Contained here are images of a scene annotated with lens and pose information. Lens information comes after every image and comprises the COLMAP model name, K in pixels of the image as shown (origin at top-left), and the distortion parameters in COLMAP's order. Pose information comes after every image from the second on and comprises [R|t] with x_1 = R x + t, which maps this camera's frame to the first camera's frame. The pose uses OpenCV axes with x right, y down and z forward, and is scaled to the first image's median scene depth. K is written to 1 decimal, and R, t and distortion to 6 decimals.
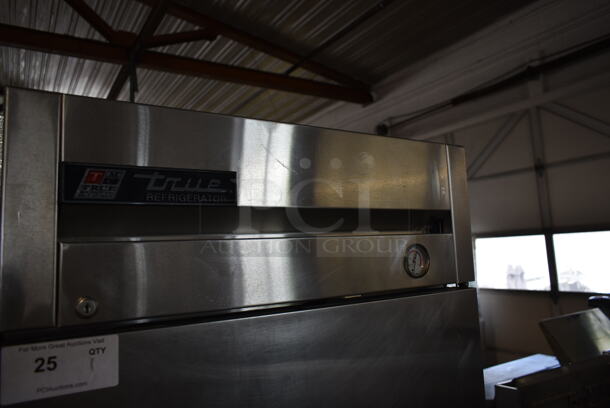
lens RADIAL K [[467.9, 0, 305.0], [0, 467.9, 204.0], [0, 0, 1]] dist [-0.011313, -0.009800]
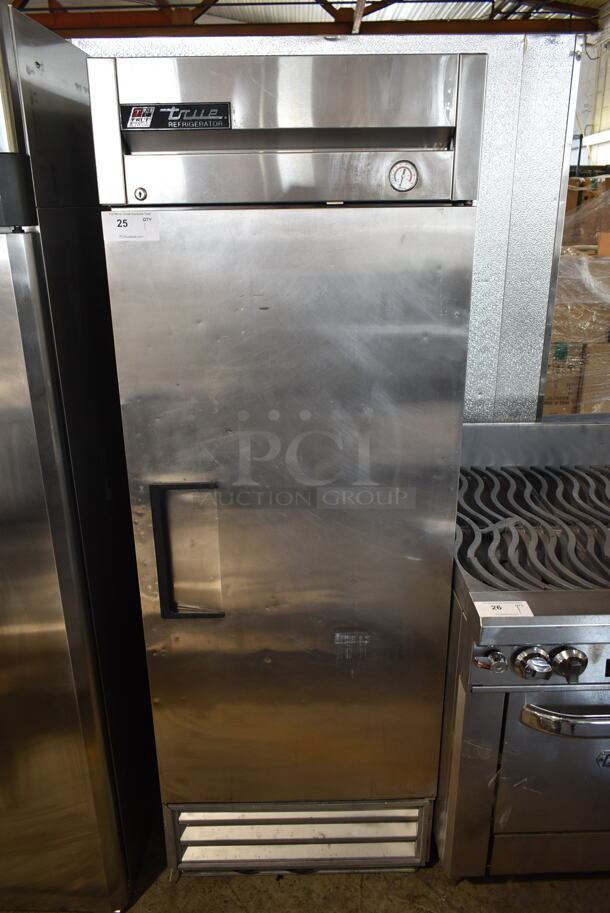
lens RADIAL K [[700.3, 0, 305.0], [0, 700.3, 456.5], [0, 0, 1]] dist [-0.011313, -0.009800]
pose [[0.845680, 0.224353, -0.484242, 1.429628], [0.029173, 0.886558, 0.461696, -0.094511], [0.532892, -0.404574, 0.743200, -0.956633]]
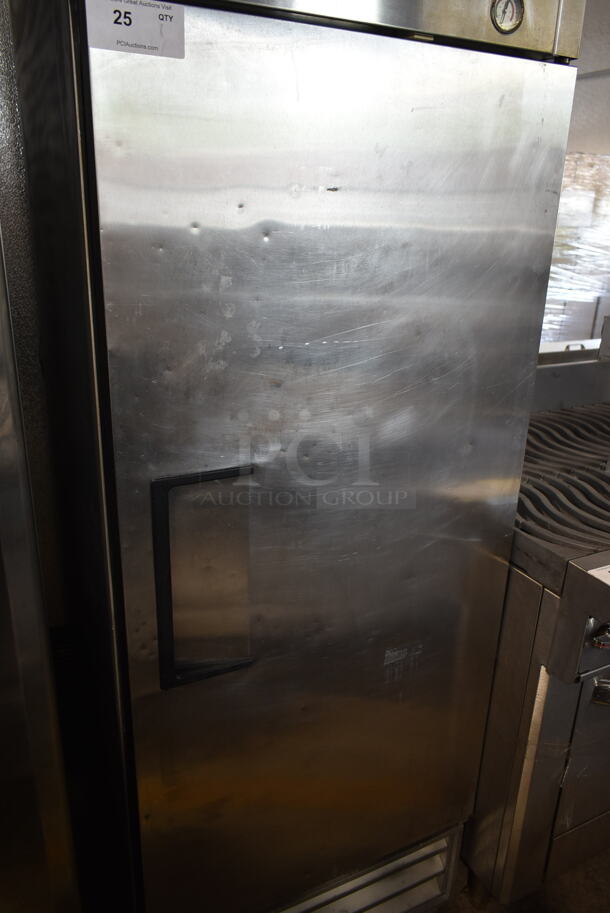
lens RADIAL K [[700.3, 0, 305.0], [0, 700.3, 456.5], [0, 0, 1]] dist [-0.011313, -0.009800]
pose [[0.990965, 0.114643, -0.069609, 0.079920], [-0.070937, 0.888475, 0.453410, 0.411087], [0.113826, -0.444376, 0.888580, -0.714415]]
